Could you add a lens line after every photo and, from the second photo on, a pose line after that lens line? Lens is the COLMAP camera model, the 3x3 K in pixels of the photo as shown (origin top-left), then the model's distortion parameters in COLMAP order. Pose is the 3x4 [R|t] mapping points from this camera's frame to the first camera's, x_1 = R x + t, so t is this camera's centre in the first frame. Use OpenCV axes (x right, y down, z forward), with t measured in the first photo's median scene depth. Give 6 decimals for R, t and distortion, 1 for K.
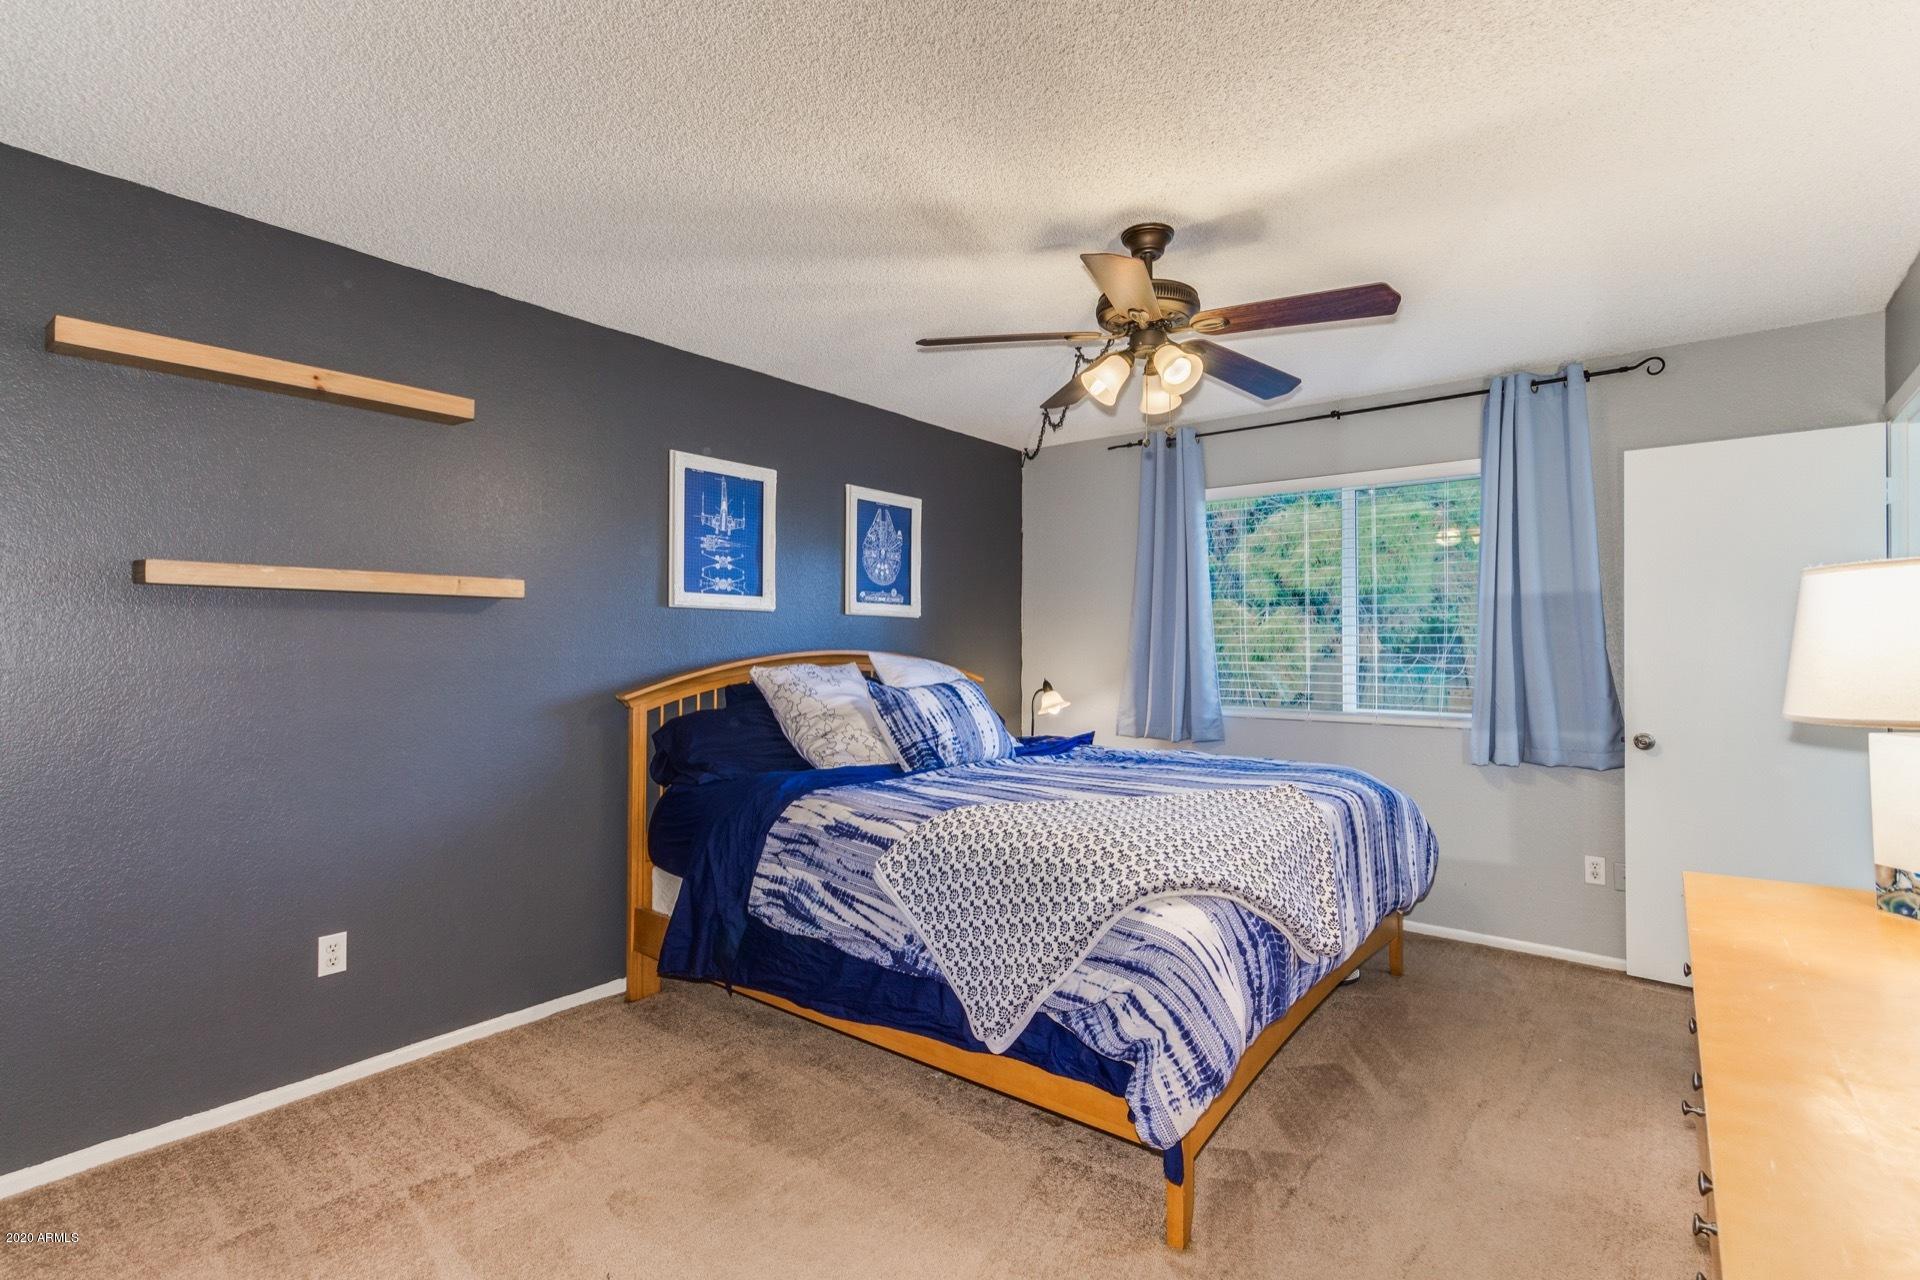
lens RADIAL K [[908.5, 0, 965.7], [0, 908.5, 654.7], [0, 0, 1]] dist [0.018374, -0.000089]
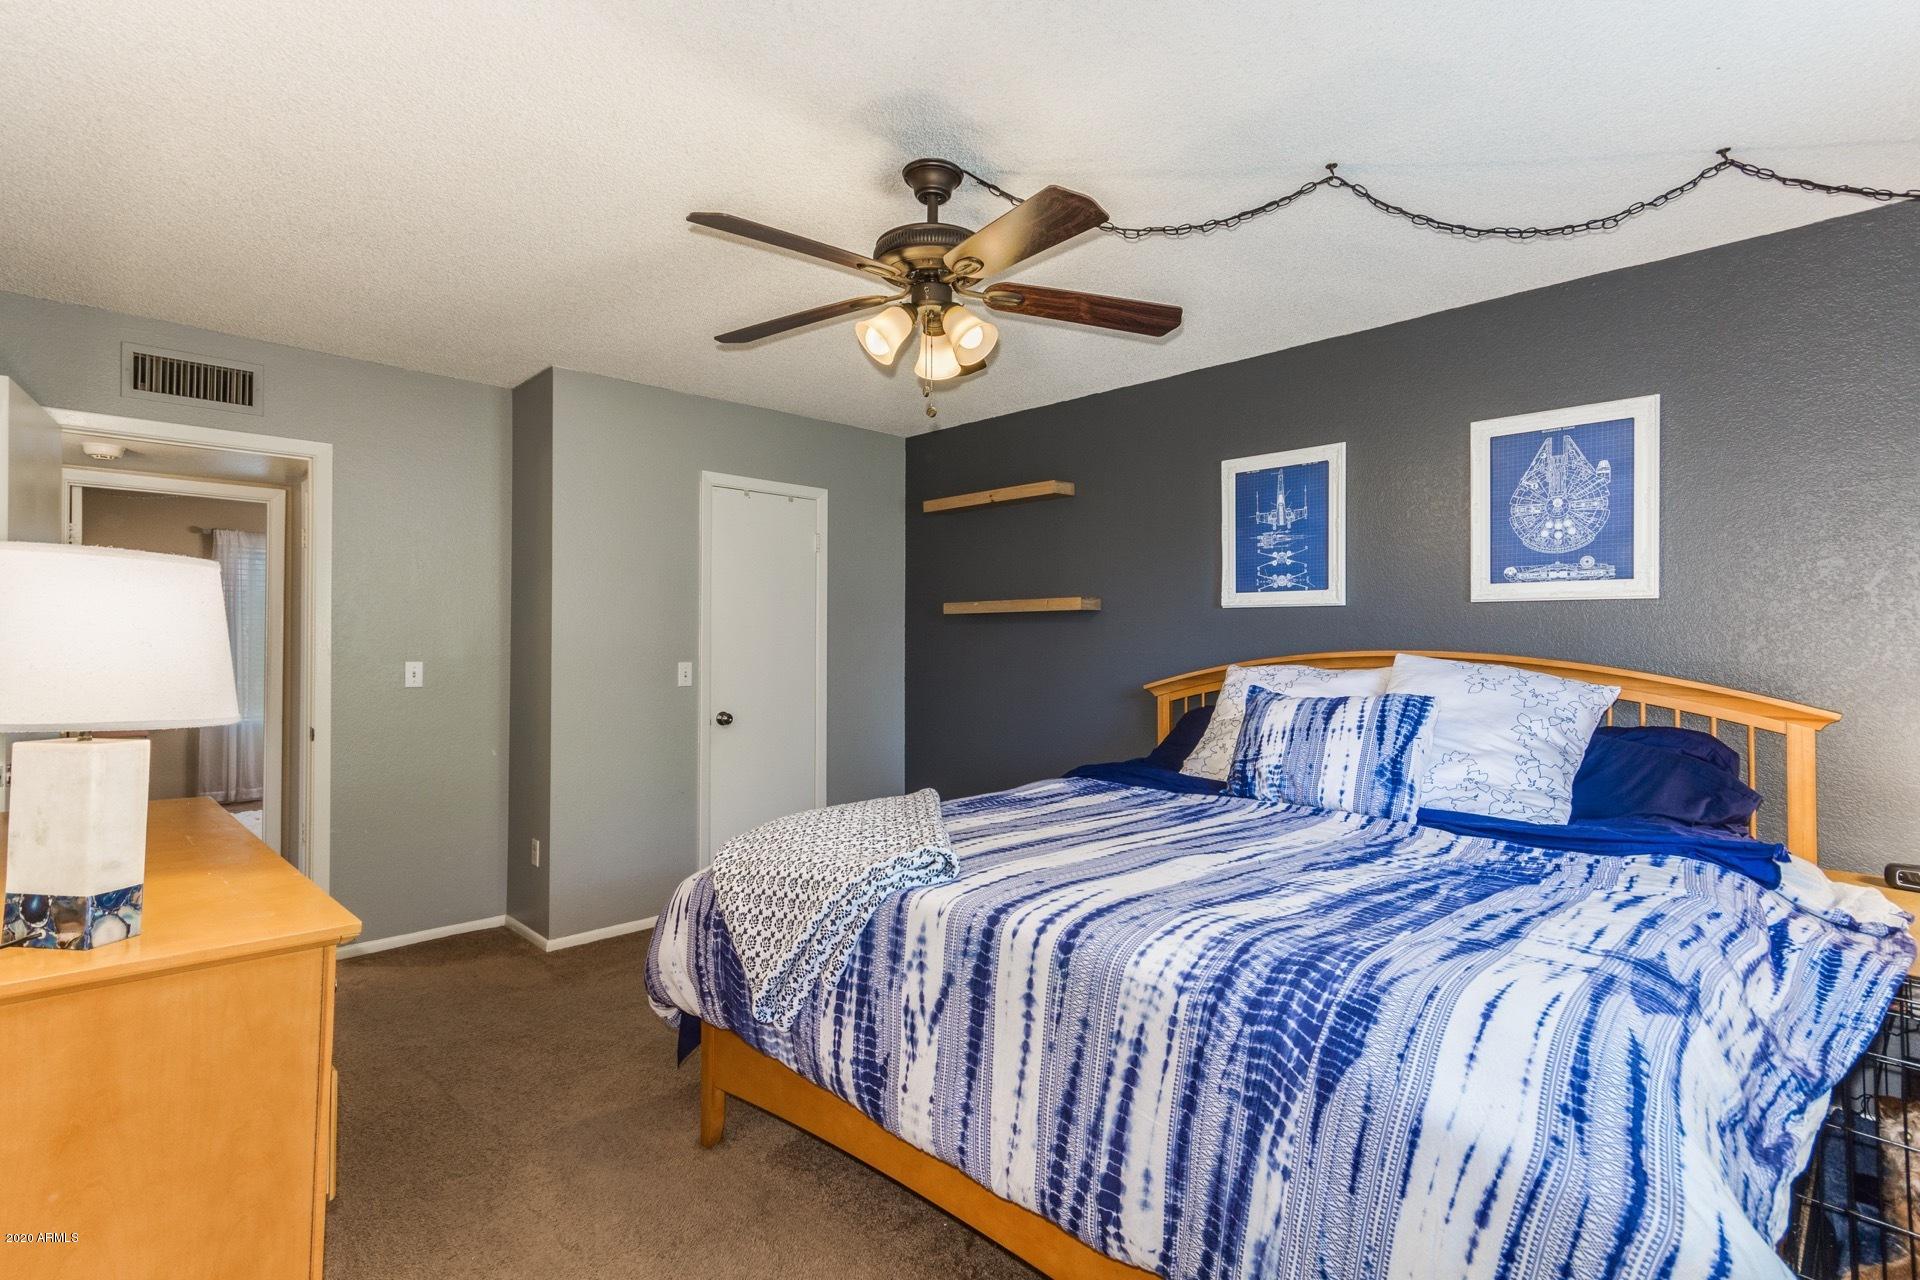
lens RADIAL K [[908.5, 0, 965.7], [0, 908.5, 654.7], [0, 0, 1]] dist [0.018374, -0.000089]
pose [[-0.114261, 0.013478, -0.993359, 0.734352], [-0.012599, 0.999808, 0.015014, -0.009419], [0.993371, 0.014231, -0.114069, 0.782049]]
